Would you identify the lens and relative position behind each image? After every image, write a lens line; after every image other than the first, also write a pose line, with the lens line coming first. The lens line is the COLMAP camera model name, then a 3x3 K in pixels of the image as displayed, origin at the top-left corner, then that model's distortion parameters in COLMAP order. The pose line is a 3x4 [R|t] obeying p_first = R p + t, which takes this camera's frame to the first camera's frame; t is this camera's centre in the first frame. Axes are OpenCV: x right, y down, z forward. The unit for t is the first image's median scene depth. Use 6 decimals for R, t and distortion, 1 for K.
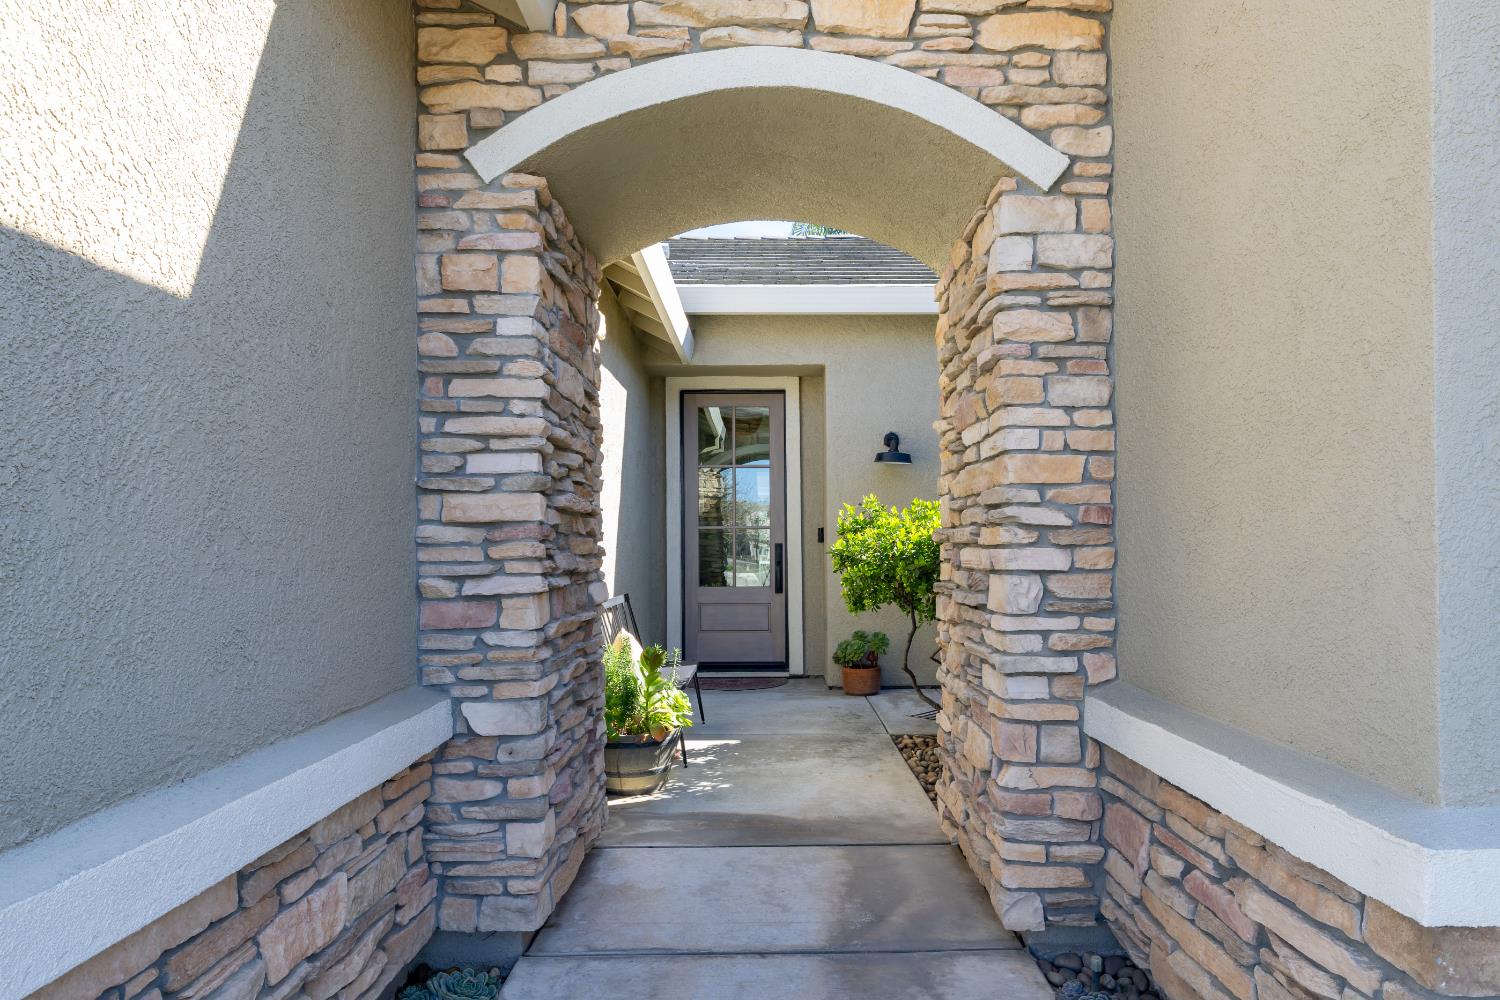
lens RADIAL K [[625.4, 0, 846.7], [0, 625.4, 535.6], [0, 0, 1]] dist [-0.000754, 0.000960]
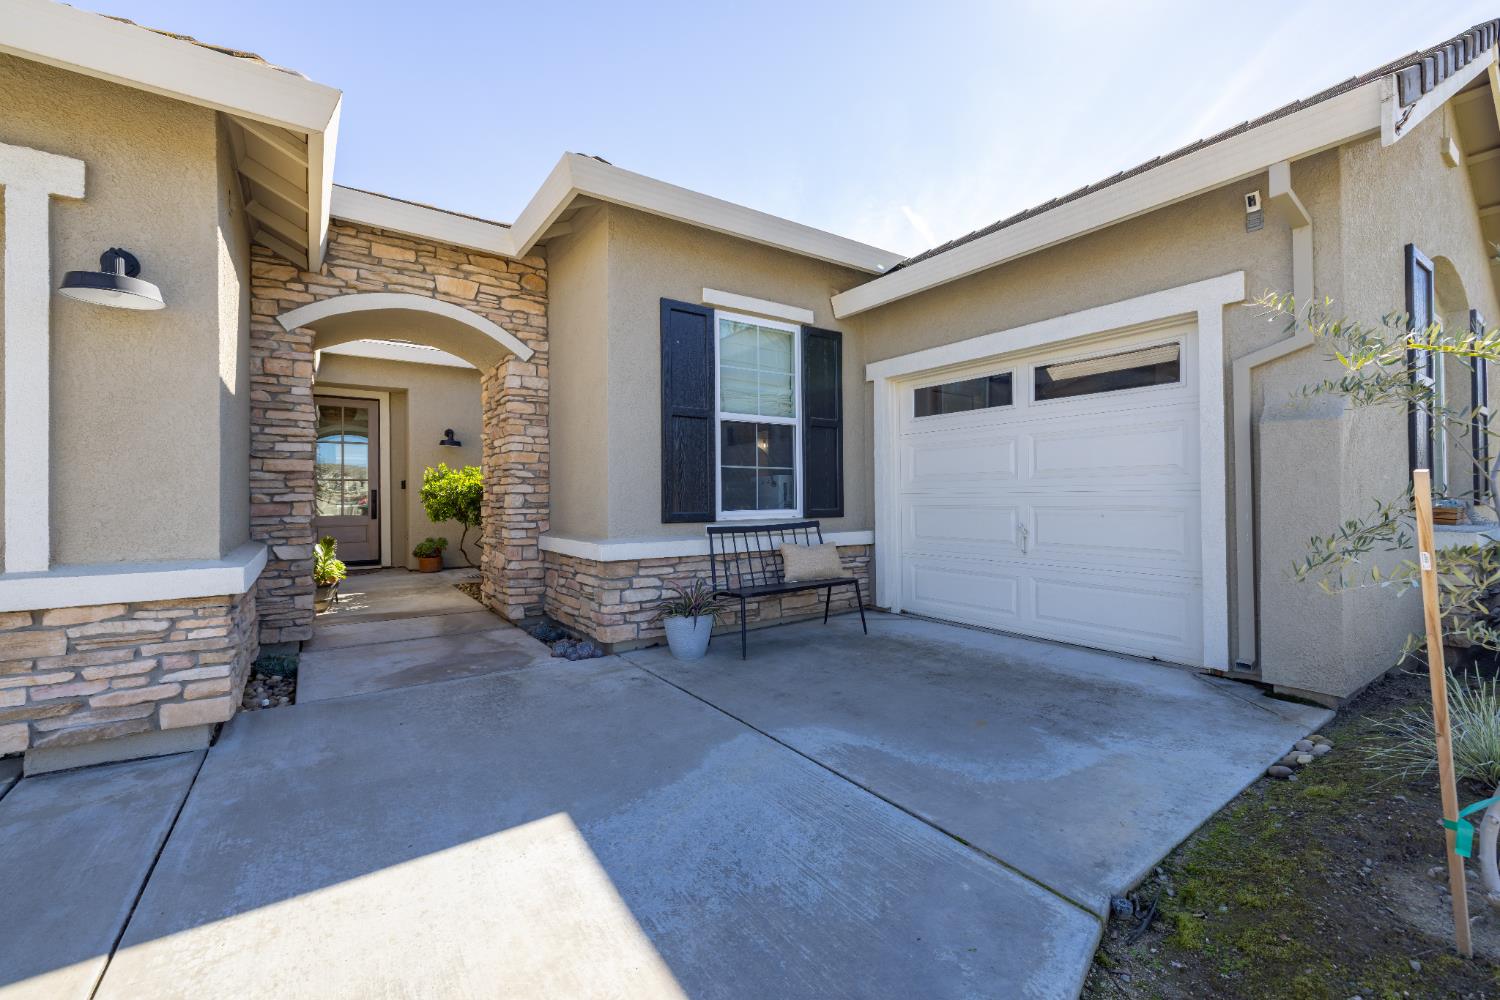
lens RADIAL K [[625.4, 0, 749.3], [0, 625.4, 491.7], [0, 0, 1]] dist [-0.000754, 0.000960]
pose [[0.827628, 0.006296, 0.561241, -0.446465], [0.004183, 0.999840, -0.017384, 0.105923], [-0.561261, 0.016735, 0.827470, -1.974922]]
